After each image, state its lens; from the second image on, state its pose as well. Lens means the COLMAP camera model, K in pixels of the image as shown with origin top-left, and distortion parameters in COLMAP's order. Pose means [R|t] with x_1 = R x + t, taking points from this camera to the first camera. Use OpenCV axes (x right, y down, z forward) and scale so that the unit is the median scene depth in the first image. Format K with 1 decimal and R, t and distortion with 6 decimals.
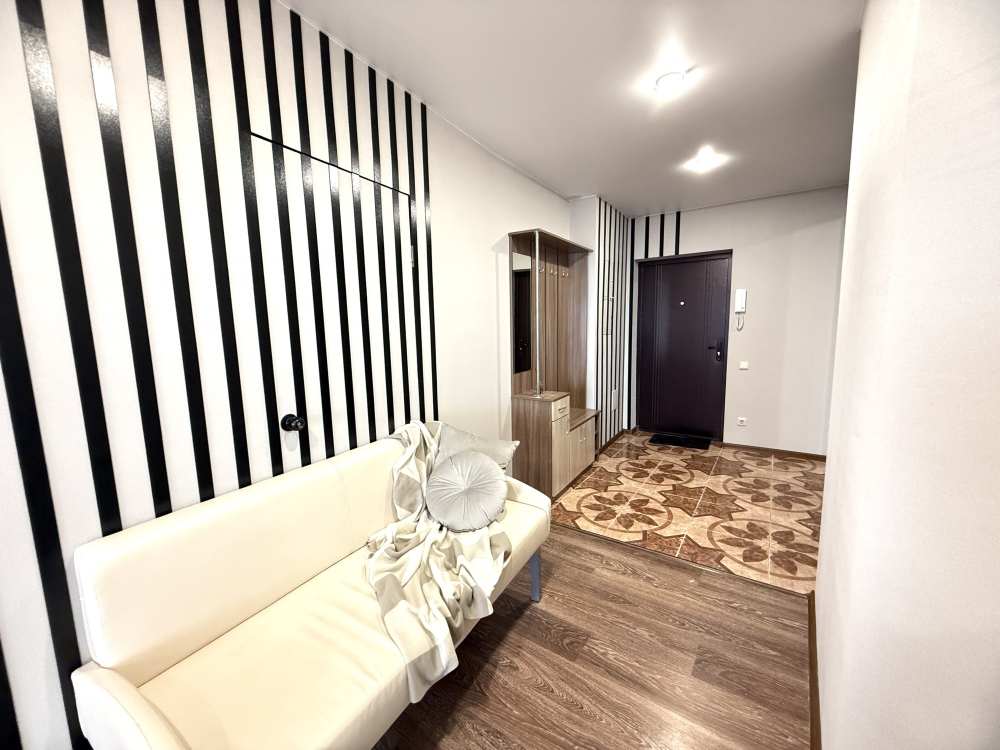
lens RADIAL K [[402.8, 0, 502.9], [0, 402.8, 377.4], [0, 0, 1]] dist [-0.000512, -0.000291]
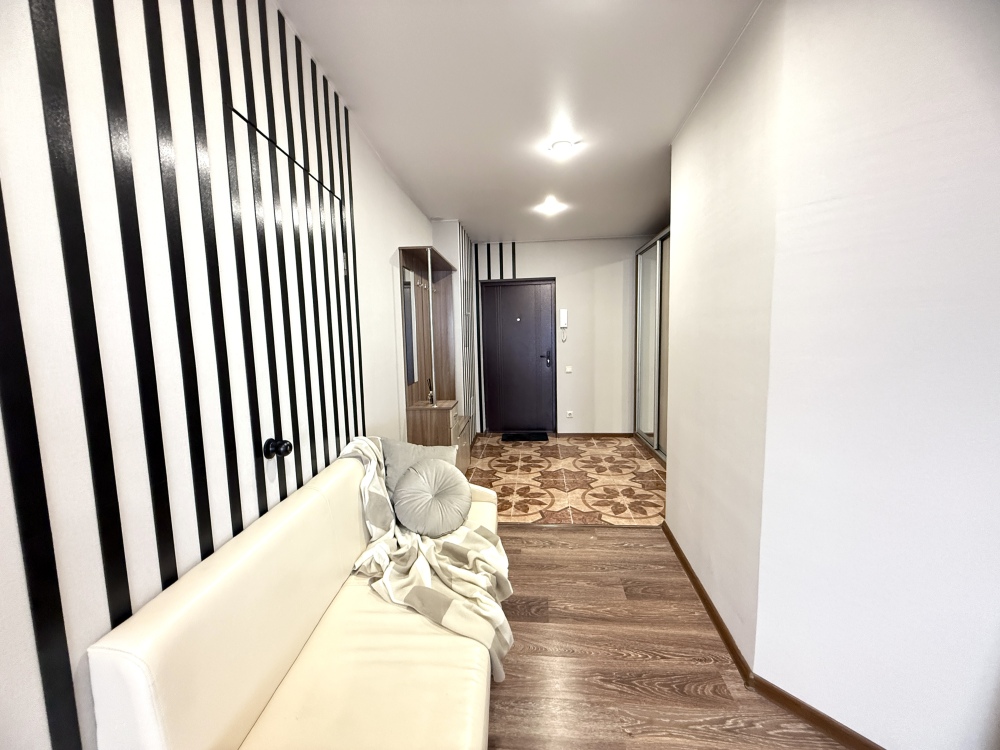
lens RADIAL K [[402.8, 0, 502.9], [0, 402.8, 377.4], [0, 0, 1]] dist [-0.000512, -0.000291]
pose [[0.870437, -0.051837, 0.489543, -0.293014], [0.070650, 0.997300, -0.020017, 0.008135], [-0.487183, 0.052010, 0.871750, 0.006949]]
